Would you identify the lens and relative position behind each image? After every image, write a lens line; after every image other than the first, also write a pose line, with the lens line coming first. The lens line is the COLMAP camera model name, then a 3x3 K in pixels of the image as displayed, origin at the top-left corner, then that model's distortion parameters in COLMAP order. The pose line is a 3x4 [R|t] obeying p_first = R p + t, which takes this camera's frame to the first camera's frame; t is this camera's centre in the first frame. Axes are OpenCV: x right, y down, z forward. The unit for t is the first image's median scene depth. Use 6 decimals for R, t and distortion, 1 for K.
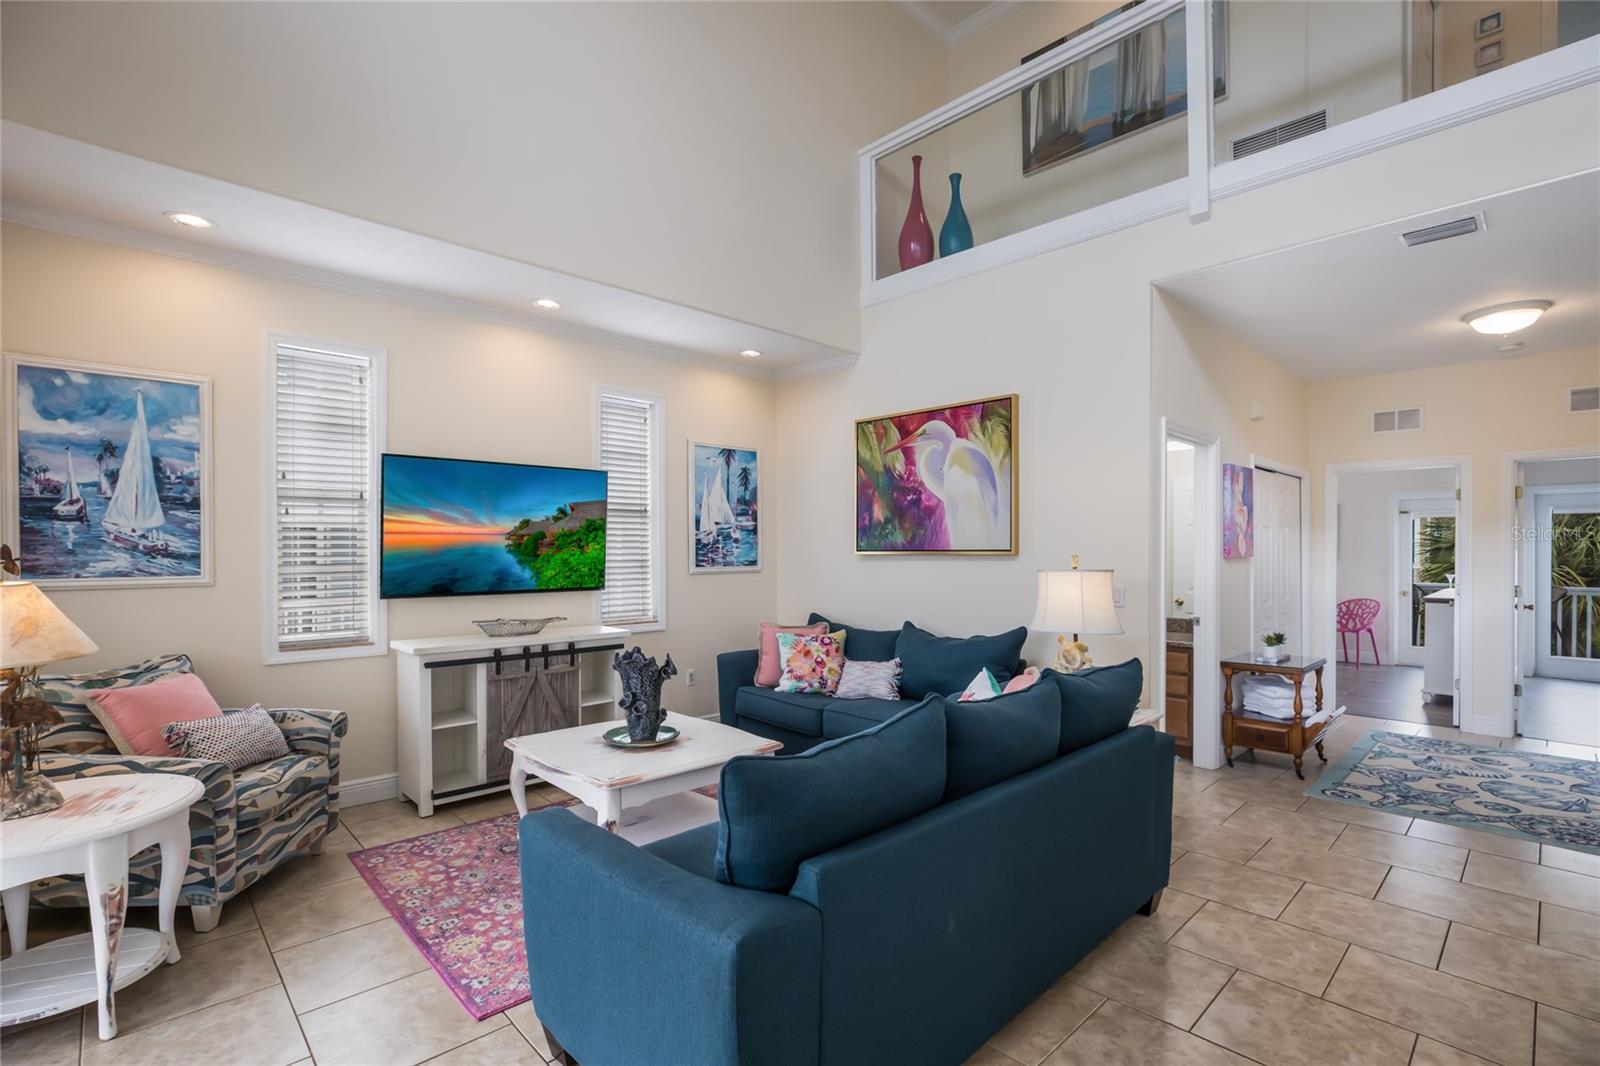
lens RADIAL K [[728.9, 0, 781.9], [0, 728.9, 563.6], [0, 0, 1]] dist [-0.016209, 0.005119]
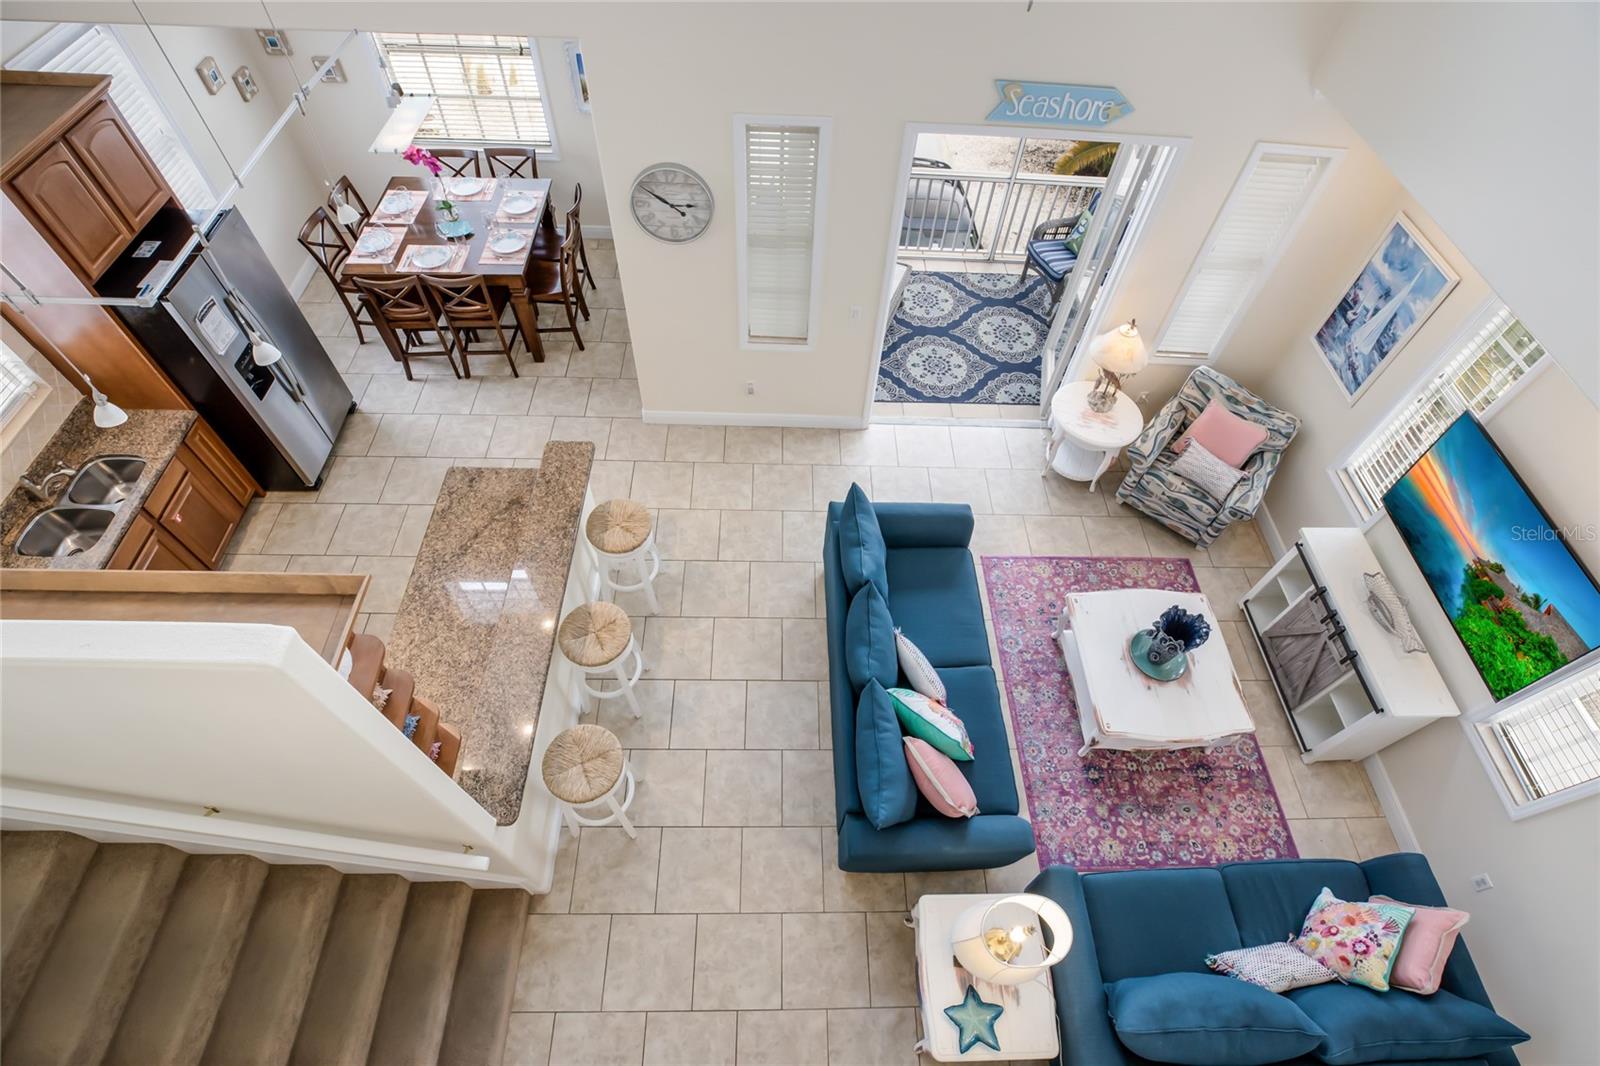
lens RADIAL K [[750.4, 0, 814.9], [0, 750.4, 539.5], [0, 0, 1]] dist [-0.035622, 0.006736]
pose [[-0.658330, 0.588905, -0.468819, 0.528860], [-0.073104, 0.569861, 0.818483, -0.686501], [0.749171, 0.573105, -0.332105, 0.643462]]
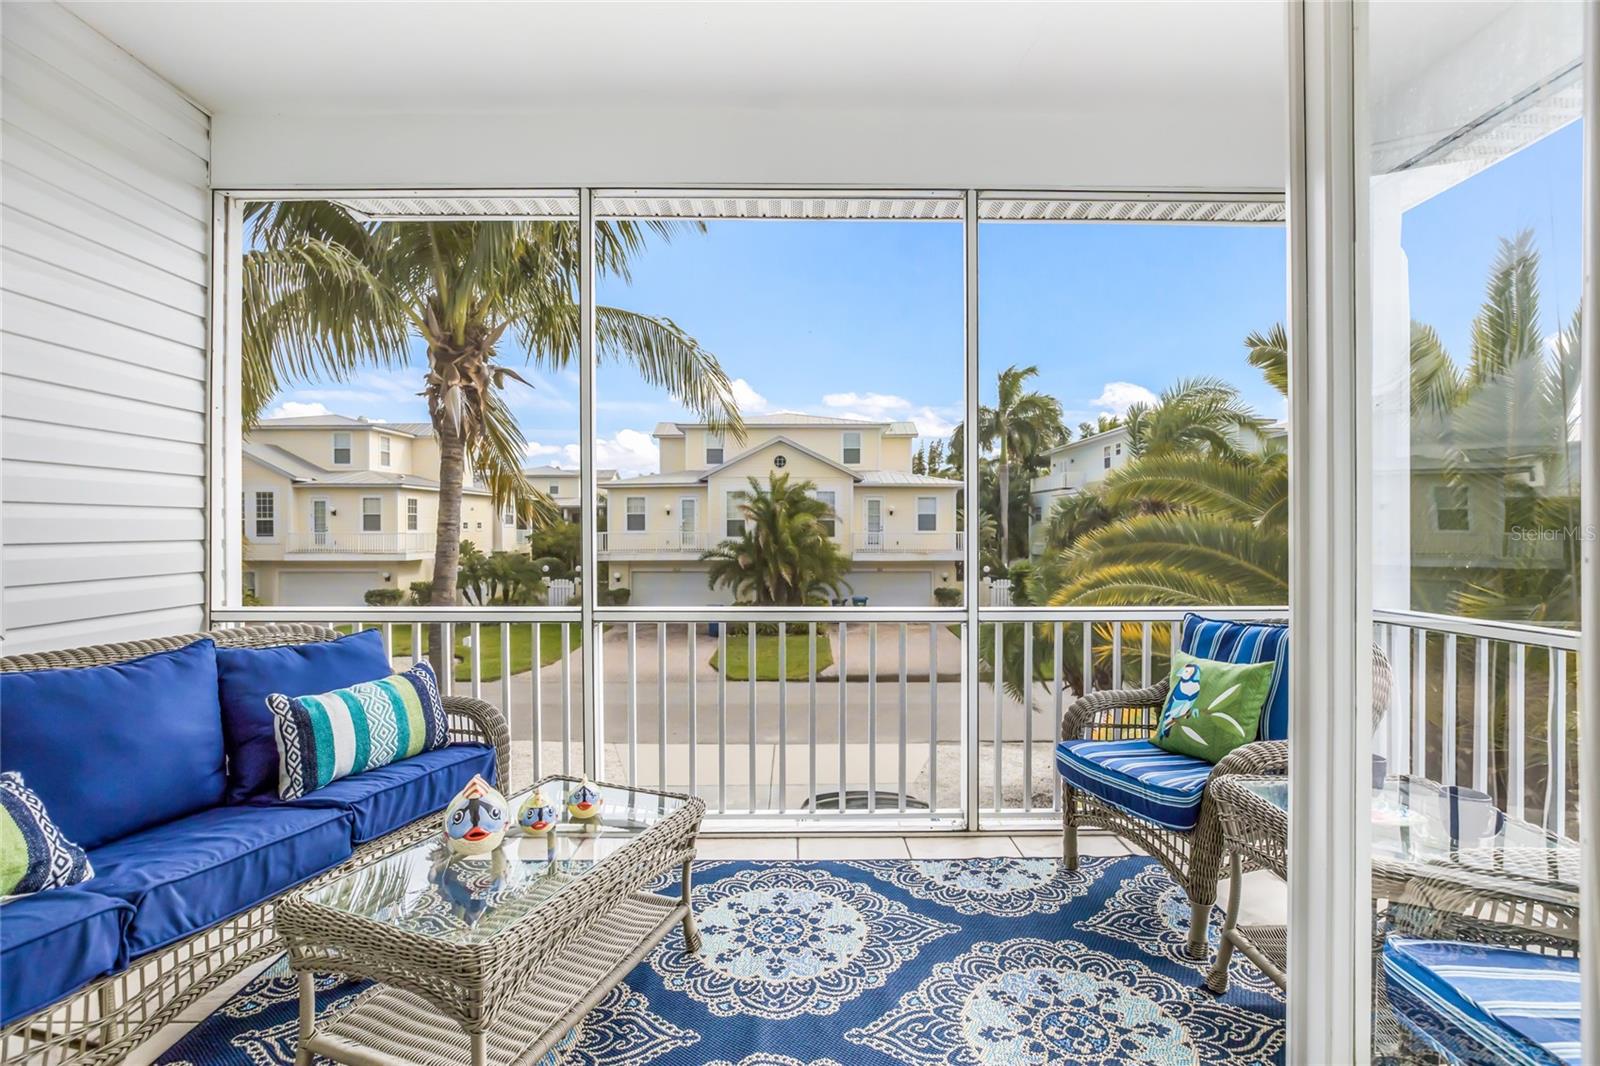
lens RADIAL K [[728.9, 0, 800.2], [0, 728.9, 537.5], [0, 0, 1]] dist [-0.016209, 0.005119]
pose [[-0.670506, 0.011042, -0.741822, -0.343575], [-0.013470, 0.999543, 0.027053, 0.047398], [0.741782, 0.028132, -0.670050, 0.319985]]
